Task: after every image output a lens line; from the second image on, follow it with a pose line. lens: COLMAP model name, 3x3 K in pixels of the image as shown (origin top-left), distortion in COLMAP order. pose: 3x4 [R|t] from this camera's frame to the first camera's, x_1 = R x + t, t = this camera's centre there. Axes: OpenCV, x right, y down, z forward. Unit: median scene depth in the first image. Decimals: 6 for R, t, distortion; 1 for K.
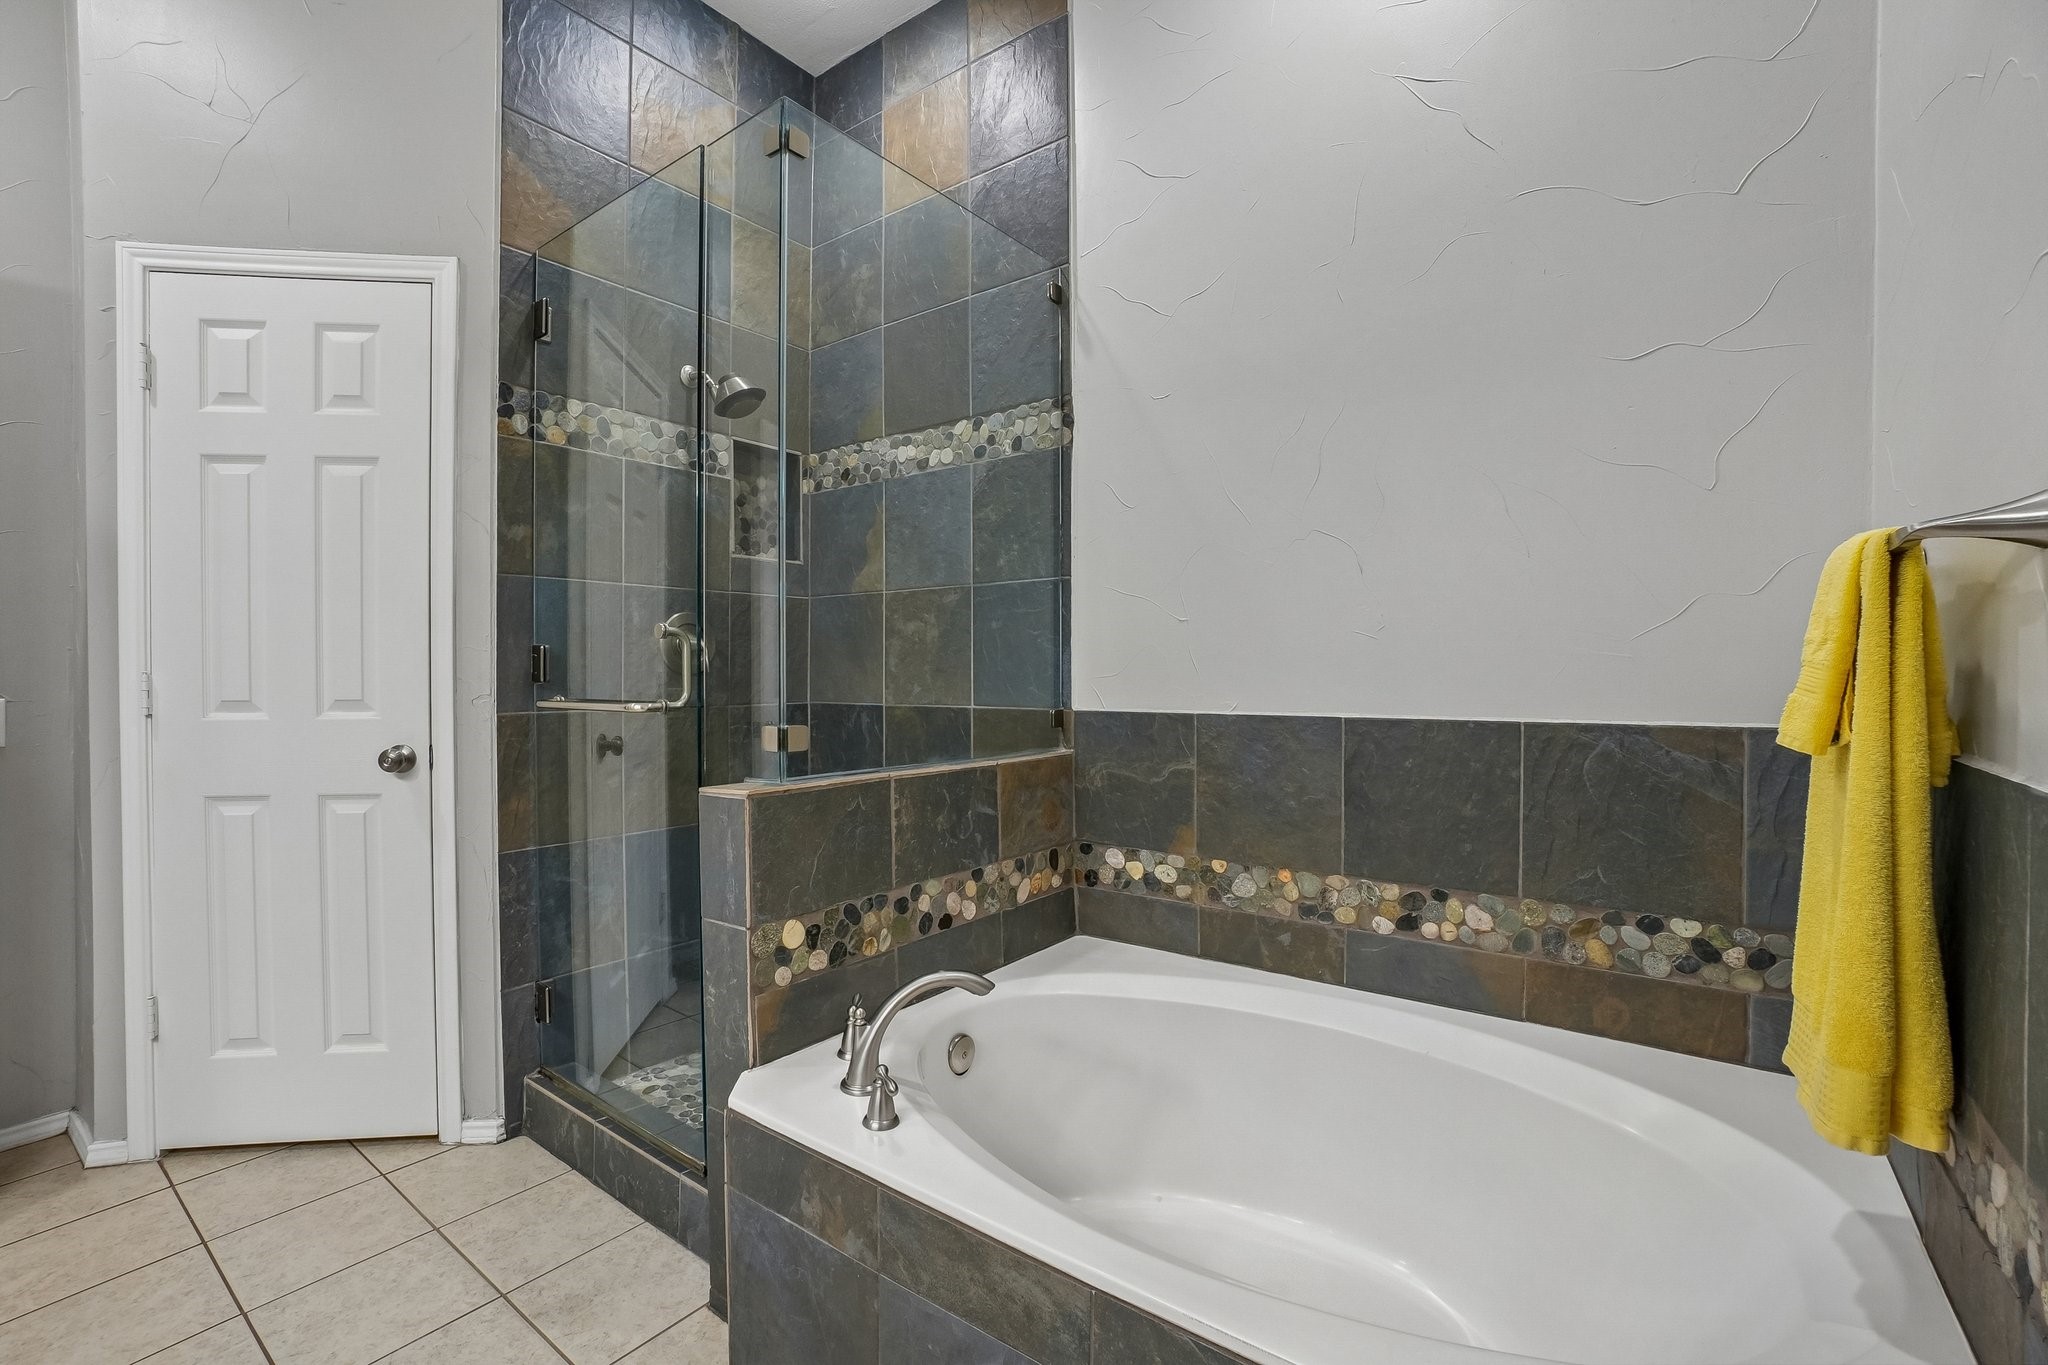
lens RADIAL K [[897.5, 0, 1003.1], [0, 897.5, 680.8], [0, 0, 1]] dist [-0.060083, 0.021437]
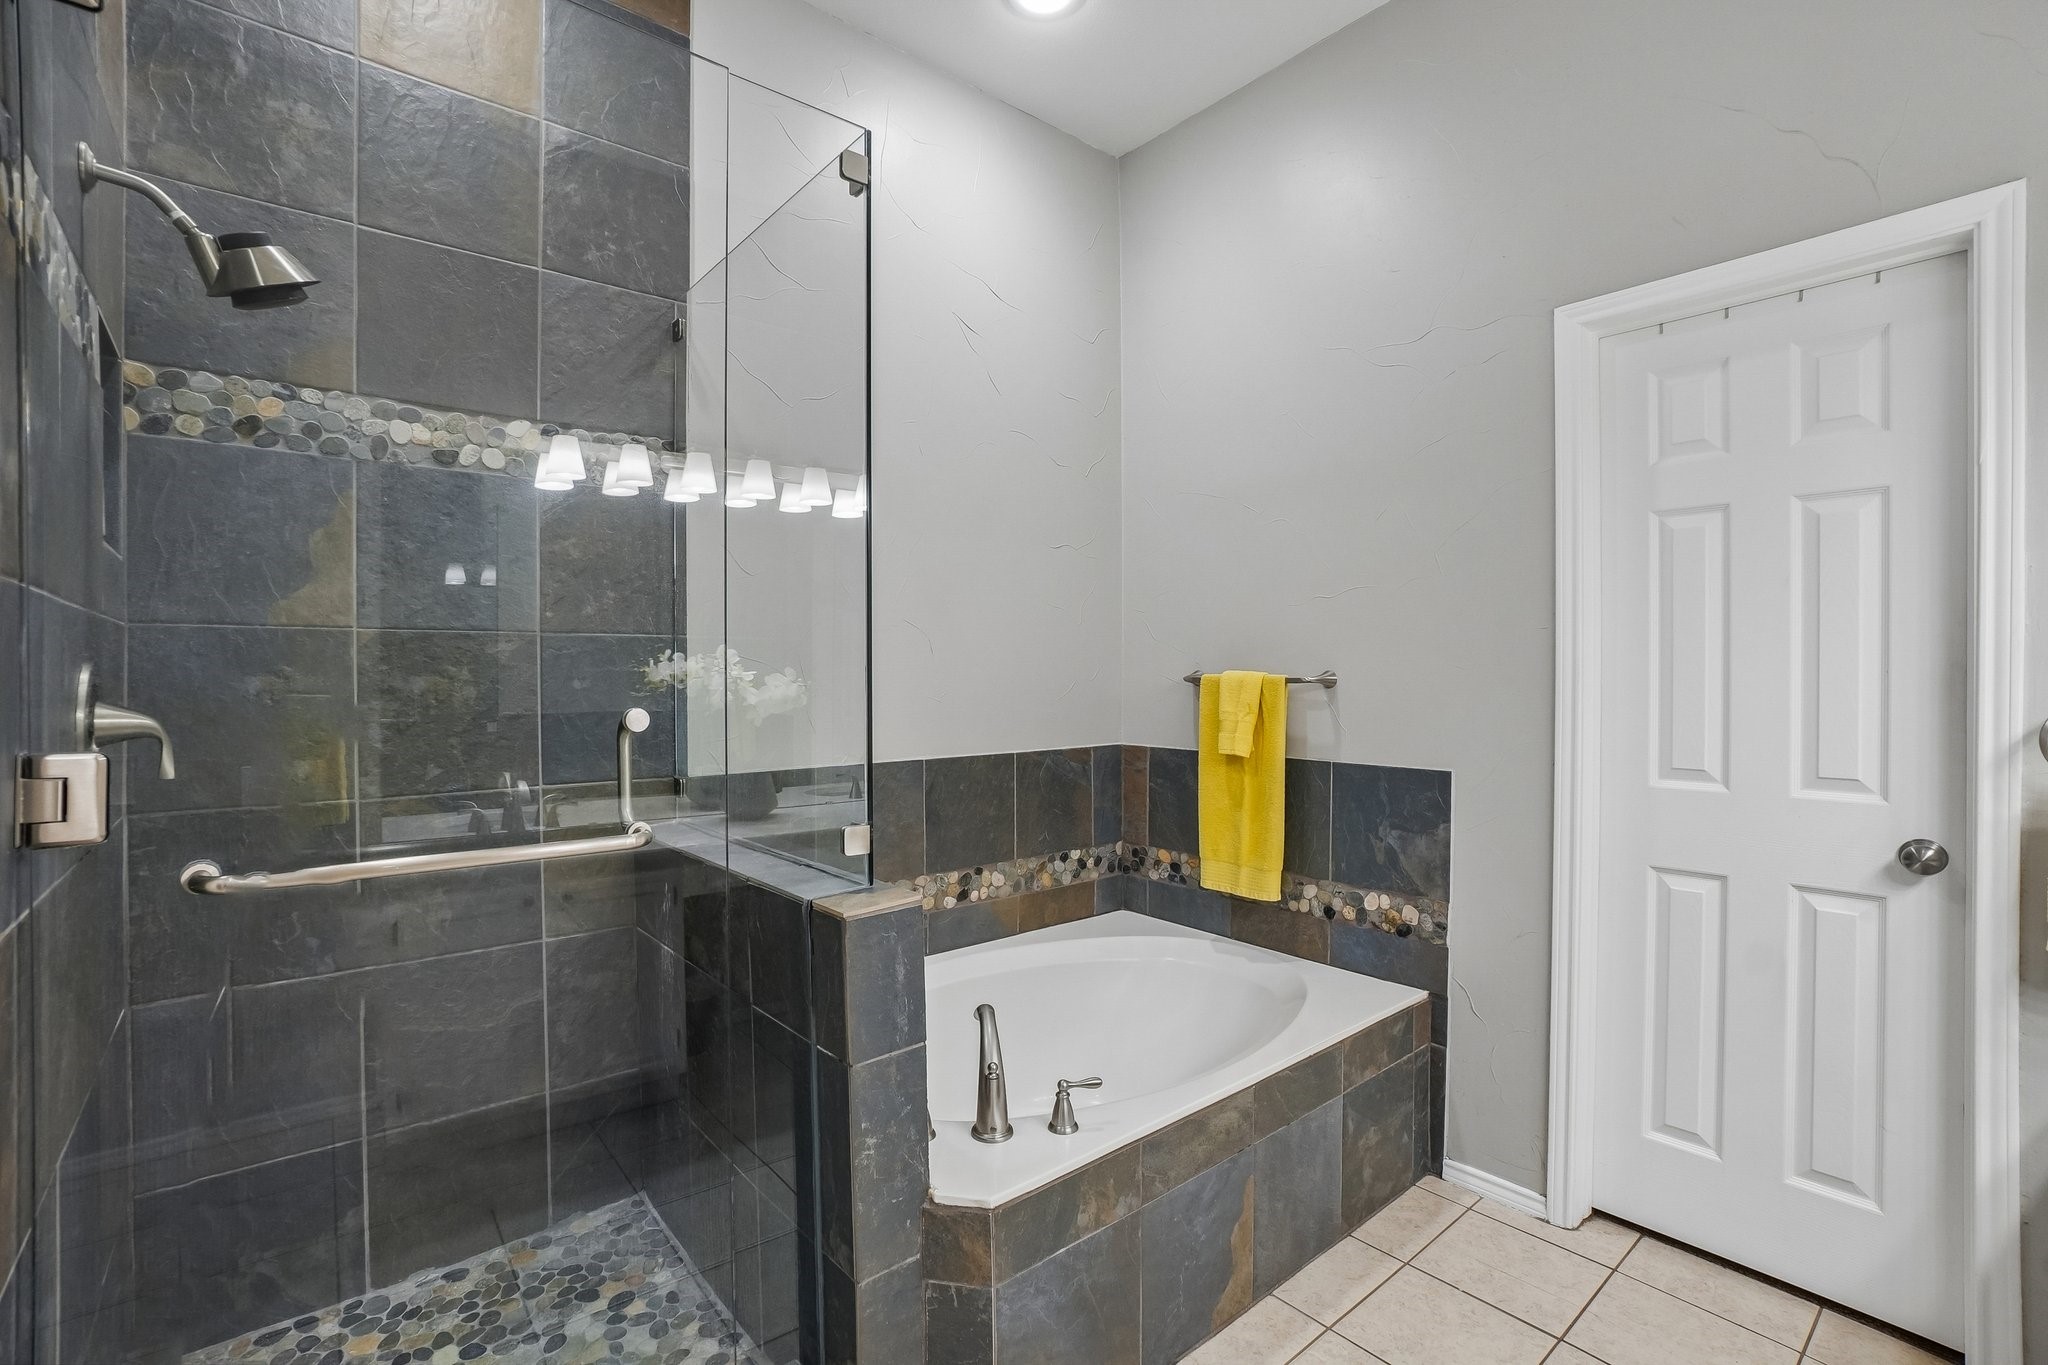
lens RADIAL K [[897.5, 0, 1003.1], [0, 897.5, 680.8], [0, 0, 1]] dist [-0.060083, 0.021437]
pose [[0.240811, -0.008205, 0.970537, -0.944307], [0.011004, 0.999923, 0.005723, -0.087966], [-0.970510, 0.009302, 0.240883, 0.562816]]
